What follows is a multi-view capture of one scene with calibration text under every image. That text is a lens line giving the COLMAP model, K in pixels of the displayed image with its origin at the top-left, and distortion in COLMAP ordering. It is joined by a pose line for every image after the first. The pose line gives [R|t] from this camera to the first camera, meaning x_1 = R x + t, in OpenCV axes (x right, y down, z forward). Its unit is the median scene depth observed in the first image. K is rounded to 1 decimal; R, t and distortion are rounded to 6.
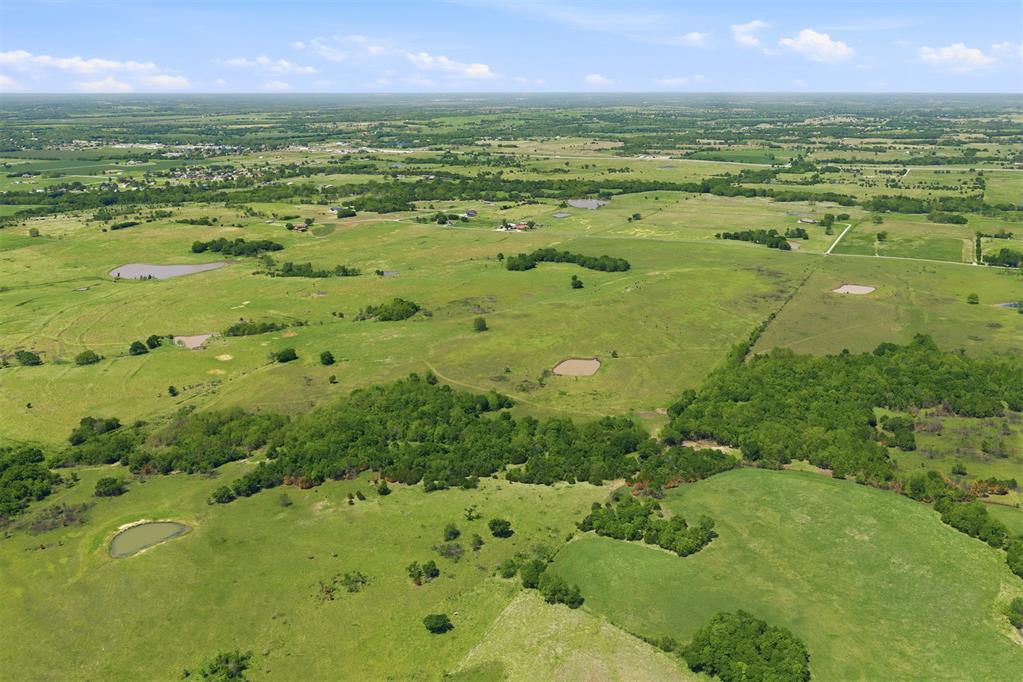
lens RADIAL K [[843.4, 0, 511.5], [0, 843.4, 341.0], [0, 0, 1]] dist [0.014938, -0.026721]
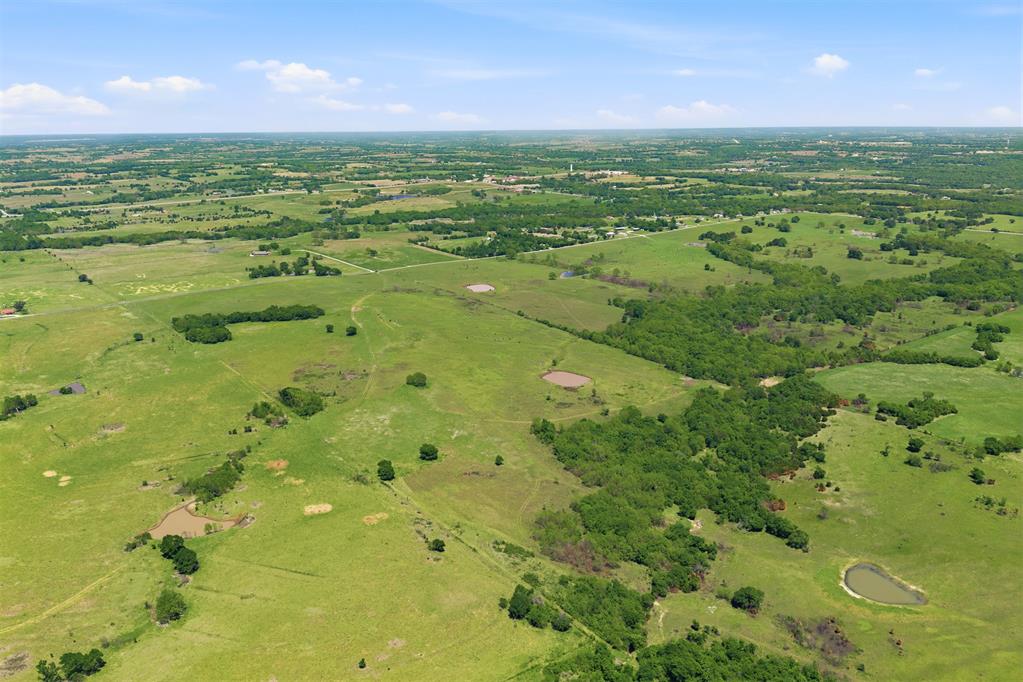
lens RADIAL K [[843.4, 0, 511.5], [0, 843.4, 341.0], [0, 0, 1]] dist [0.014938, -0.026721]
pose [[0.454247, -0.221798, 0.862824, -0.881806], [0.262090, 0.958922, 0.108520, -0.152644], [-0.851451, 0.176843, 0.493719, 0.540867]]
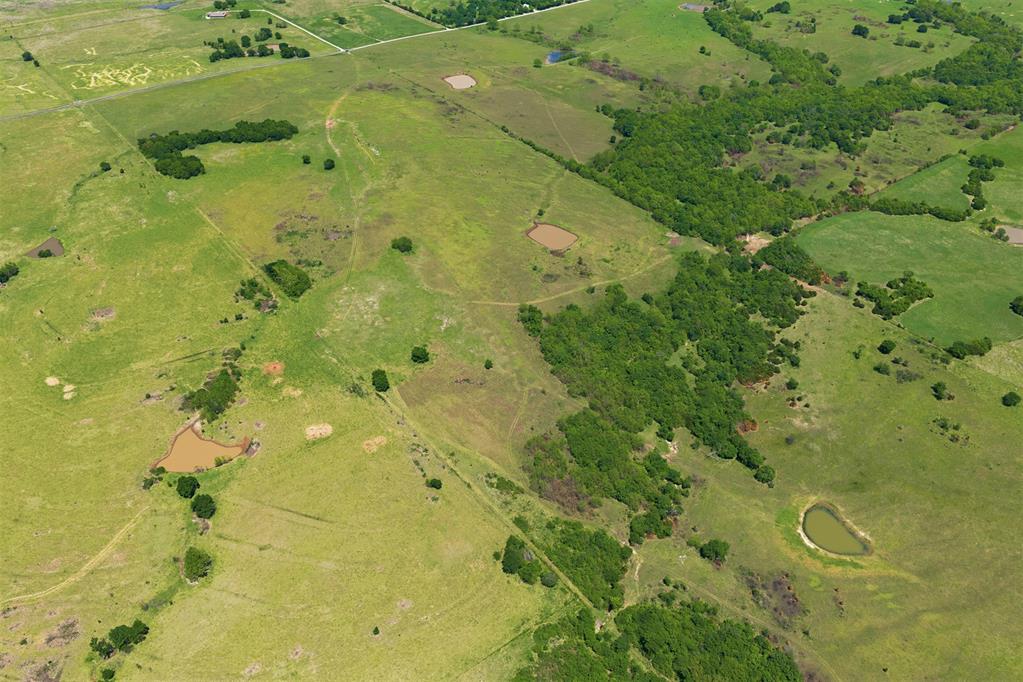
lens RADIAL K [[843.4, 0, 511.5], [0, 843.4, 341.0], [0, 0, 1]] dist [0.014938, -0.026721]
pose [[0.432463, -0.508975, 0.744258, -0.817099], [0.251008, 0.860768, 0.442801, -0.345949], [-0.866008, -0.004680, 0.500007, 0.531127]]
